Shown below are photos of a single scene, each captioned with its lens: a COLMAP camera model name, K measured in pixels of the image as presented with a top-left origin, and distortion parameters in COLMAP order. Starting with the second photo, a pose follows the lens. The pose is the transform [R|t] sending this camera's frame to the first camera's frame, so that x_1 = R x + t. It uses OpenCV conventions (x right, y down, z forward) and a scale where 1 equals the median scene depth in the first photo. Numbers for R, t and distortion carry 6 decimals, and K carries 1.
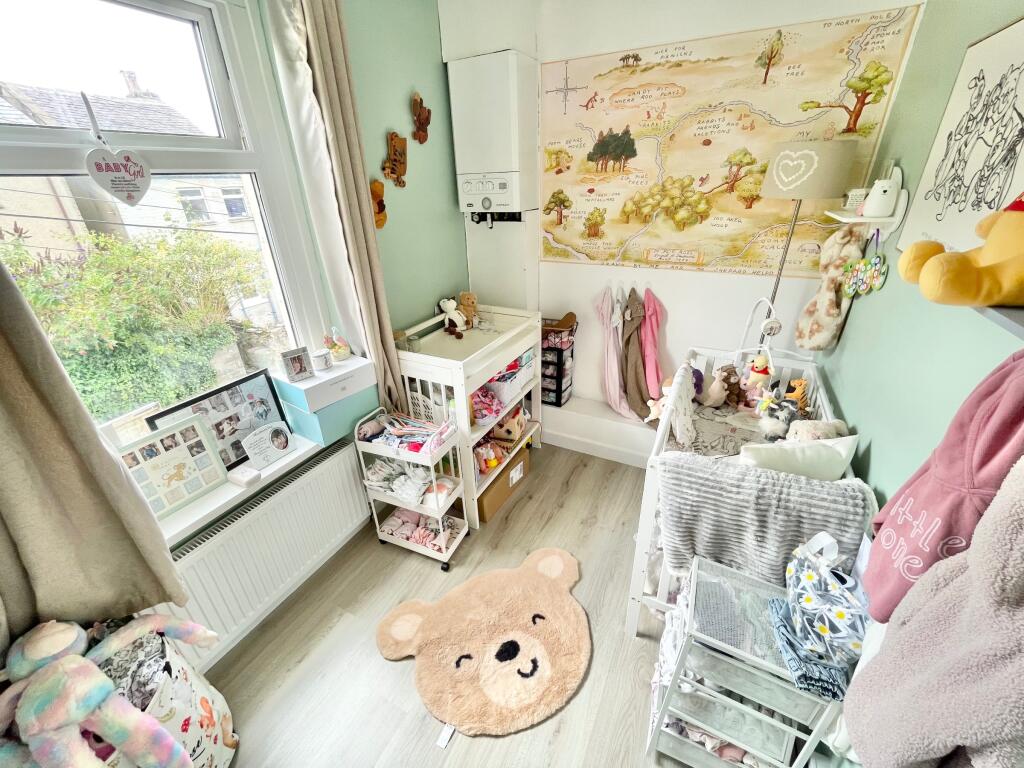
lens RADIAL K [[414.0, 0, 509.6], [0, 414.0, 385.8], [0, 0, 1]] dist [-0.001887, -0.000071]
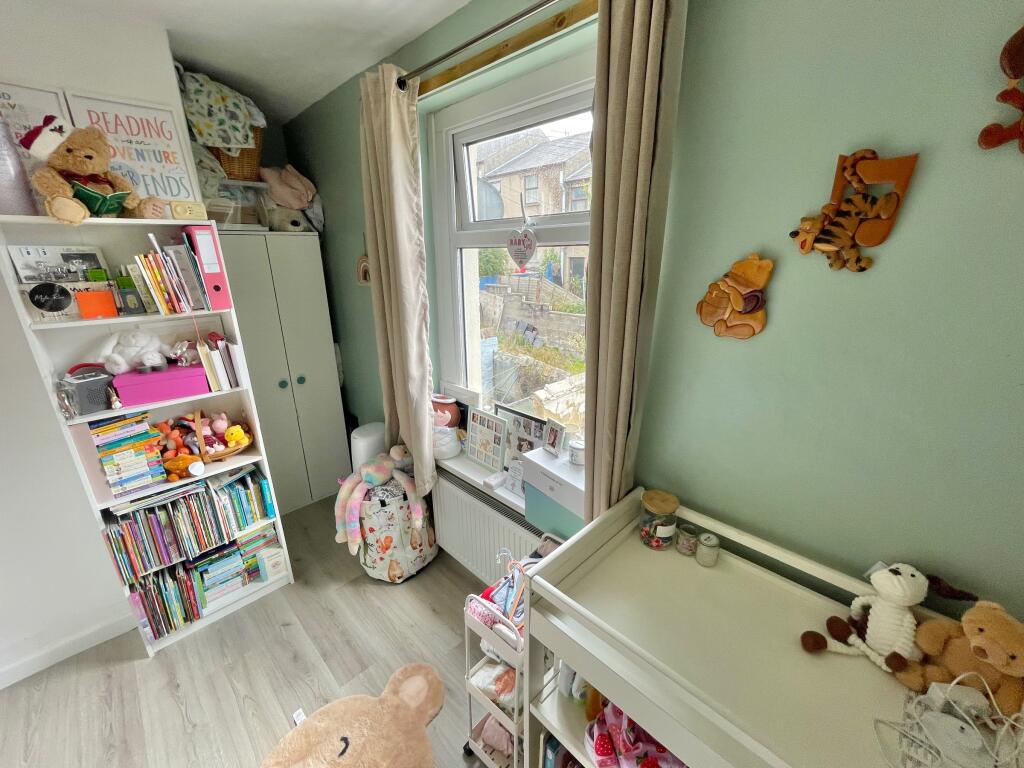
lens RADIAL K [[414.0, 0, 509.7], [0, 414.0, 382.6], [0, 0, 1]] dist [-0.001887, -0.000071]
pose [[-0.304429, 0.323626, -0.895873, 0.343830], [-0.401851, 0.809087, 0.428829, -0.551125], [0.863619, 0.490556, -0.116260, 1.030551]]
